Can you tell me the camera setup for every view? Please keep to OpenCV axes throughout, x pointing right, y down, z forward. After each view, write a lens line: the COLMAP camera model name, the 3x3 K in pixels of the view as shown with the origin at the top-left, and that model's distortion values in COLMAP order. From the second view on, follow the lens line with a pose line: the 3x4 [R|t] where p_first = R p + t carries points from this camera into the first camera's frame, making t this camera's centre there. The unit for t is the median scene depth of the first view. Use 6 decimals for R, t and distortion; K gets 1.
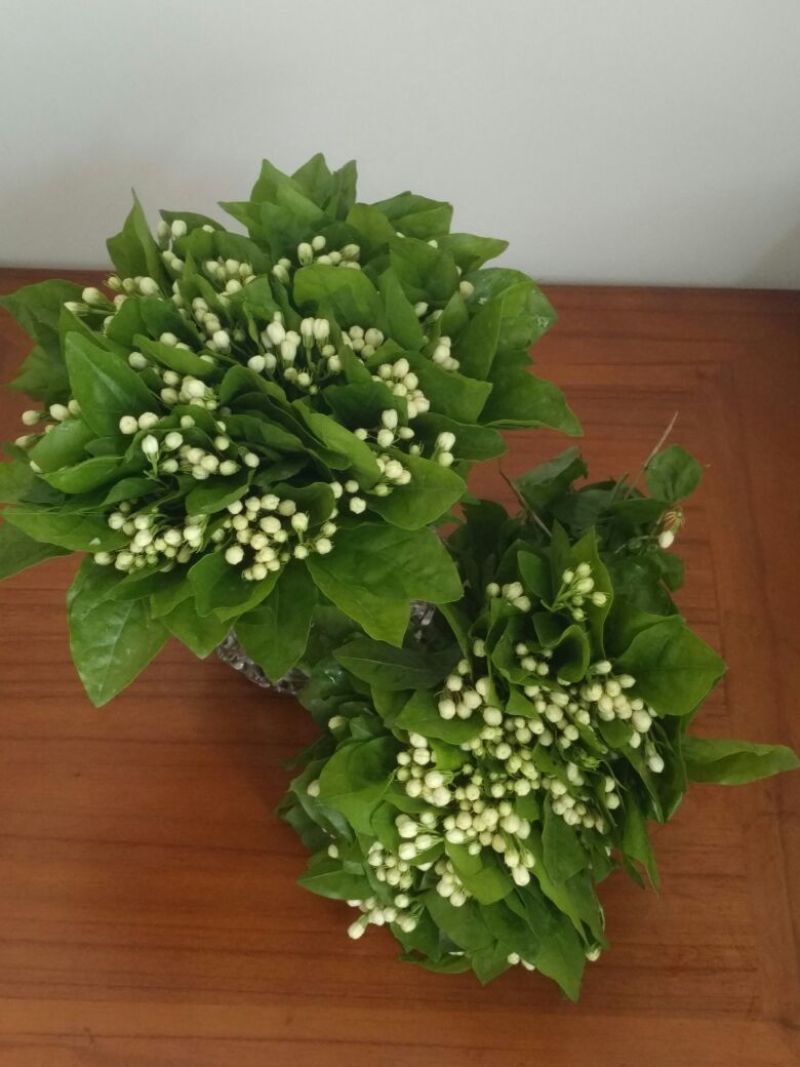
lens RADIAL K [[1545.1, 0, 448.5], [0, 1545.1, 535.4], [0, 0, 1]] dist [0.045576, 0.000000]
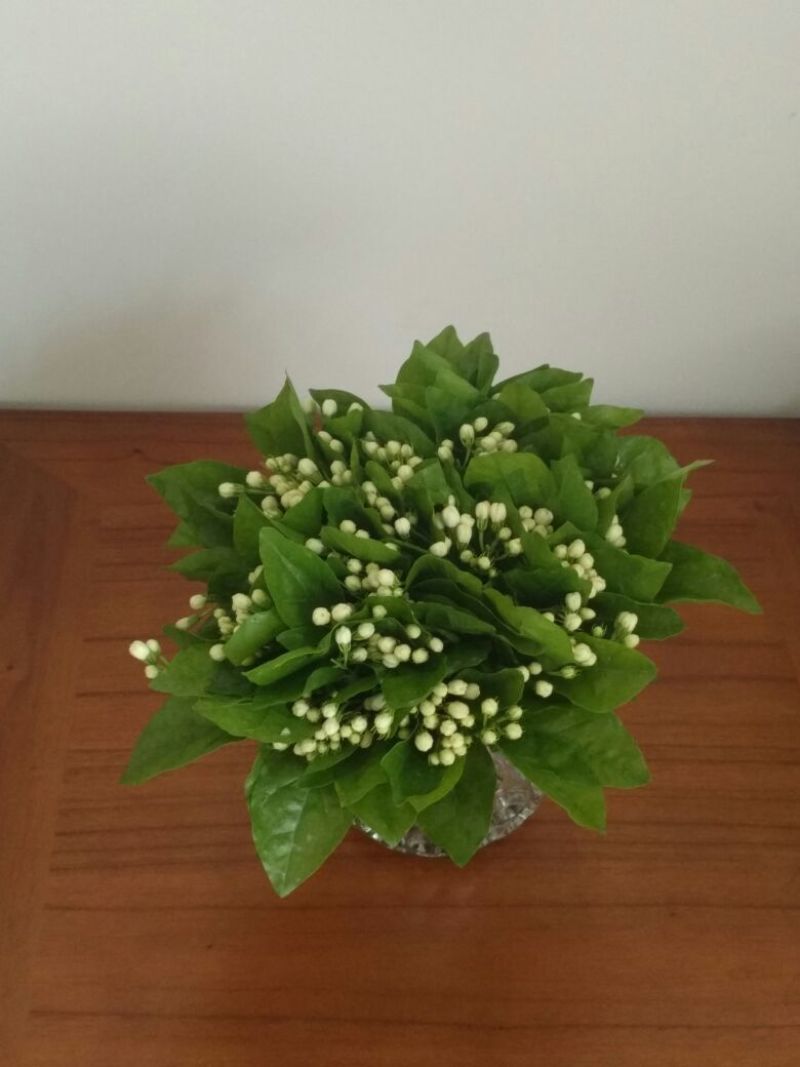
lens RADIAL K [[1545.1, 0, 361.3], [0, 1545.1, 494.7], [0, 0, 1]] dist [0.045576, 0.000000]
pose [[0.999376, -0.022781, 0.027001, -0.198720], [0.024542, 0.997463, -0.066818, -0.079467], [-0.025410, 0.067439, 0.997400, -0.009499]]
